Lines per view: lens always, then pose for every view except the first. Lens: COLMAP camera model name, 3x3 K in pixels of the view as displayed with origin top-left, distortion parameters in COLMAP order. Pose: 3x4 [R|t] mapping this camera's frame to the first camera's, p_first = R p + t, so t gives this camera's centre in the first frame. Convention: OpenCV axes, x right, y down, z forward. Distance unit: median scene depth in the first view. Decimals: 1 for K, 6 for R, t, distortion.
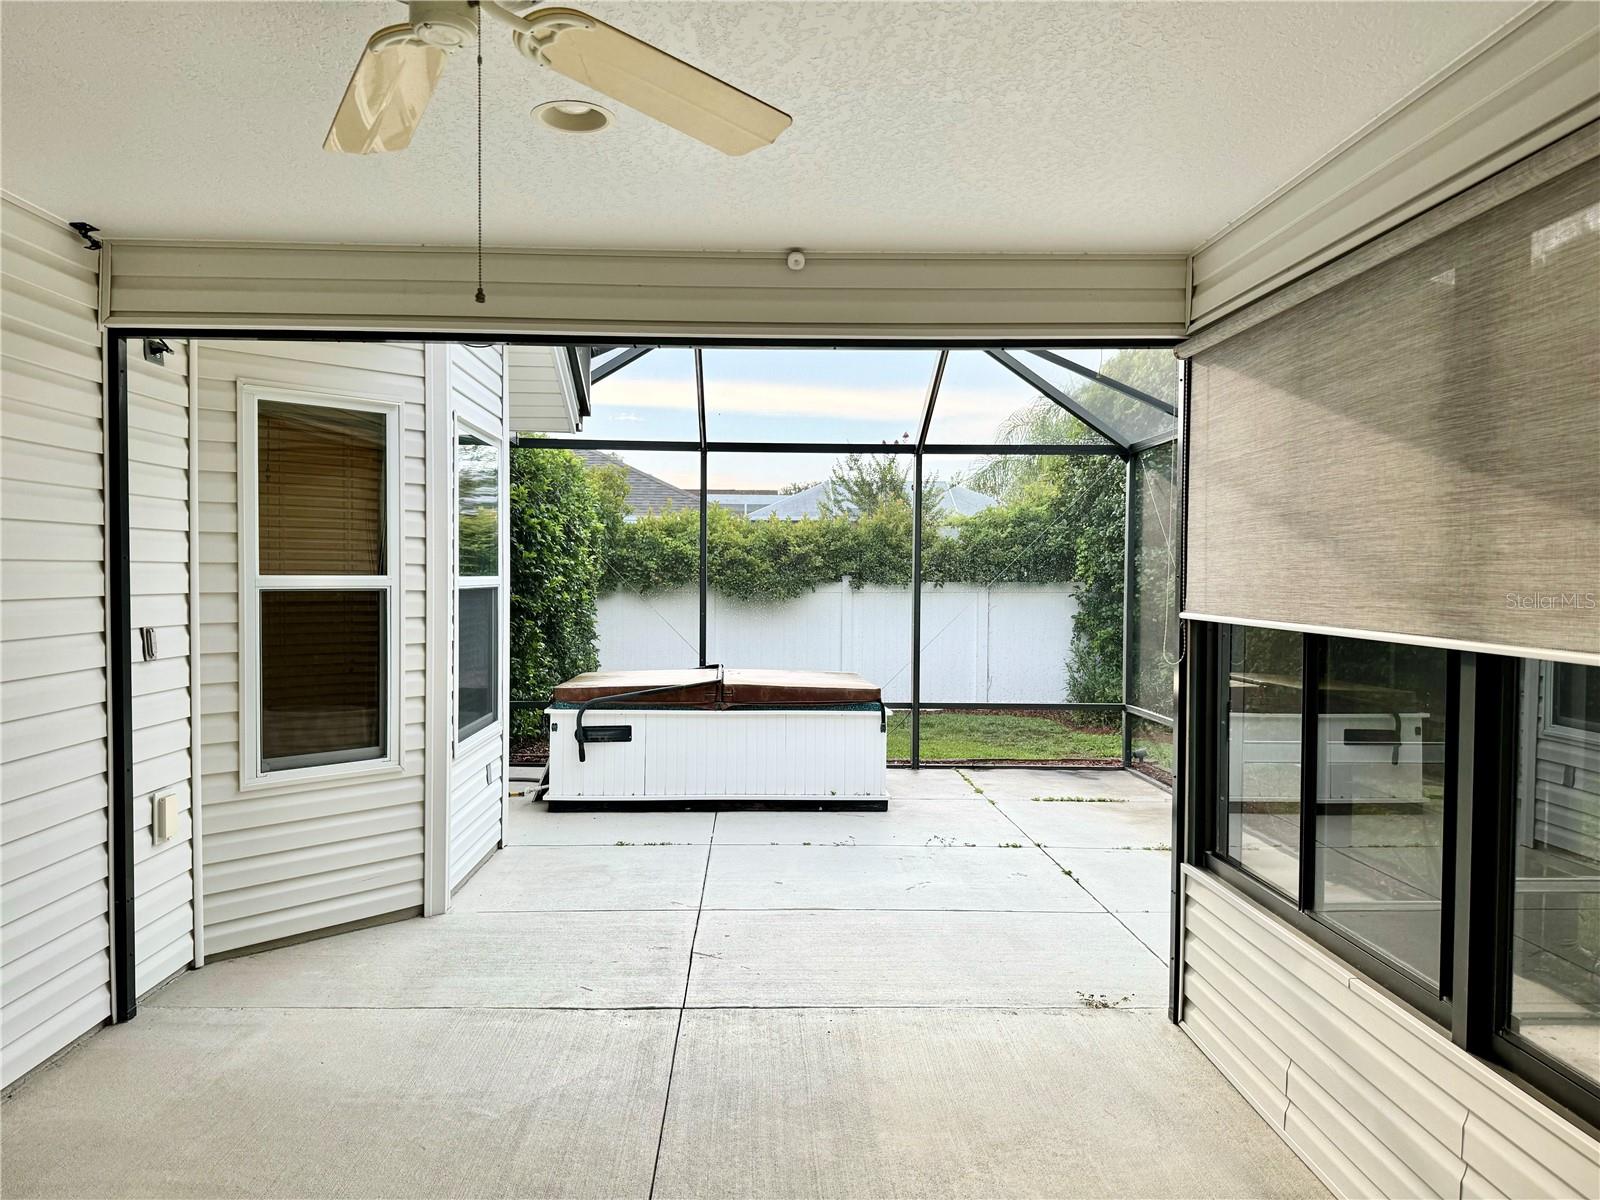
lens RADIAL K [[1118.1, 0, 796.0], [0, 1118.1, 606.6], [0, 0, 1]] dist [0.088815, -0.106224]
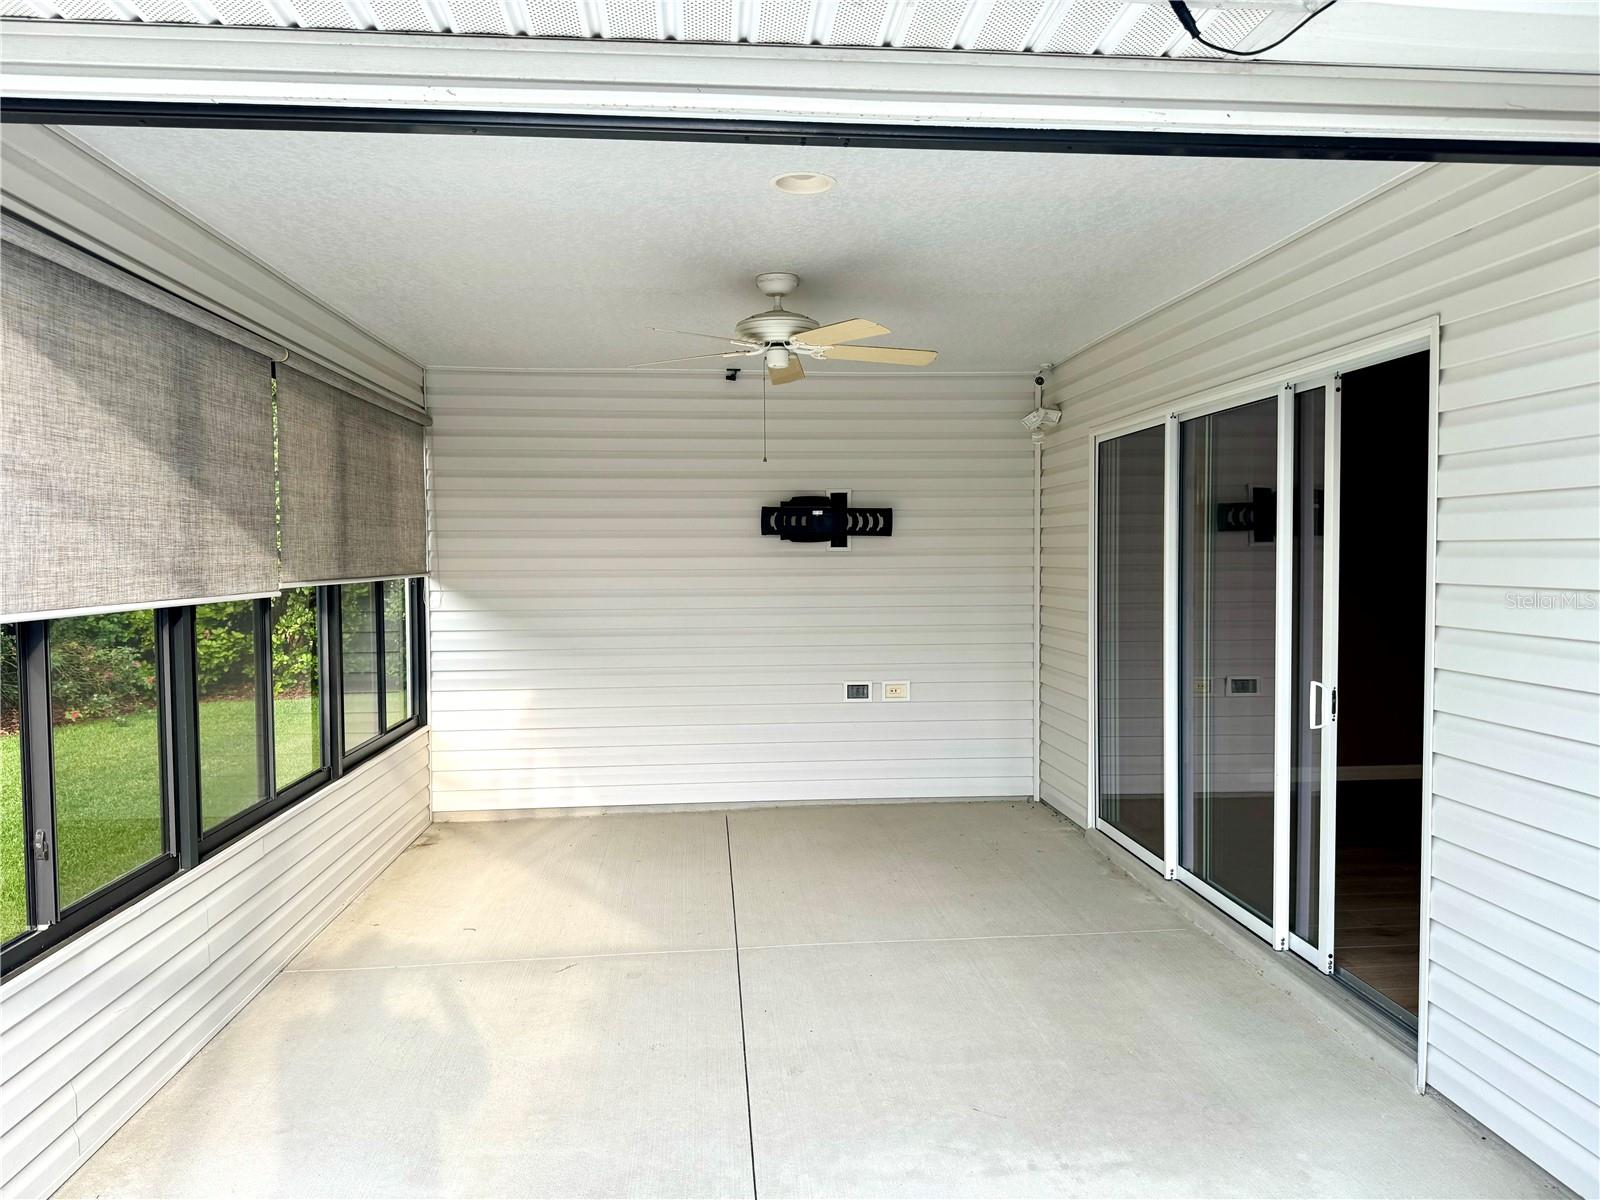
lens RADIAL K [[1172.0, 0, 833.7], [0, 1172.0, 599.0], [0, 0, 1]] dist [-0.016251, 0.001815]
pose [[-0.996964, 0.000579, -0.077860, -0.139251], [-0.004944, 0.997483, 0.070727, -0.080845], [0.077705, 0.070897, -0.994452, 2.515267]]
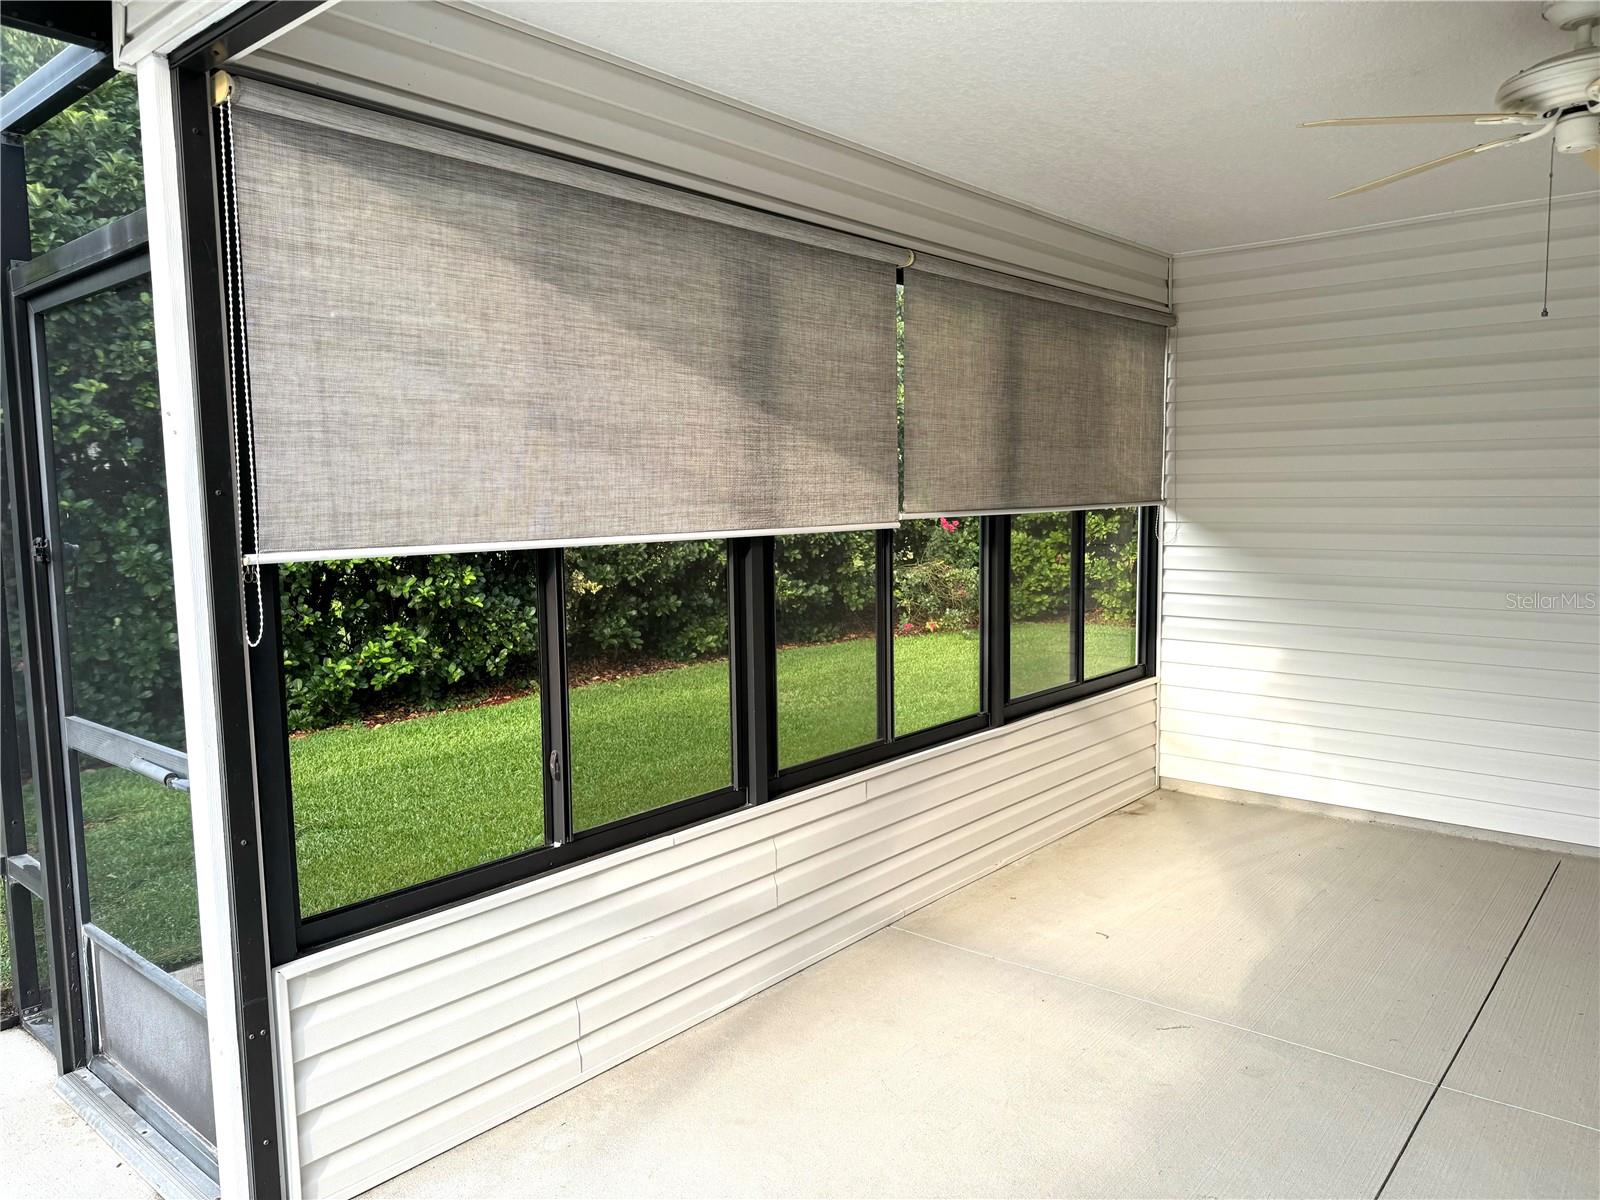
lens RADIAL K [[1143.2, 0, 753.2], [0, 1143.2, 602.3], [0, 0, 1]] dist [0.141685, -0.146839]
pose [[-0.731175, -0.065897, 0.679000, -0.394532], [0.028445, 0.991513, 0.126858, -0.061987], [-0.681597, 0.112069, -0.723095, 2.005062]]
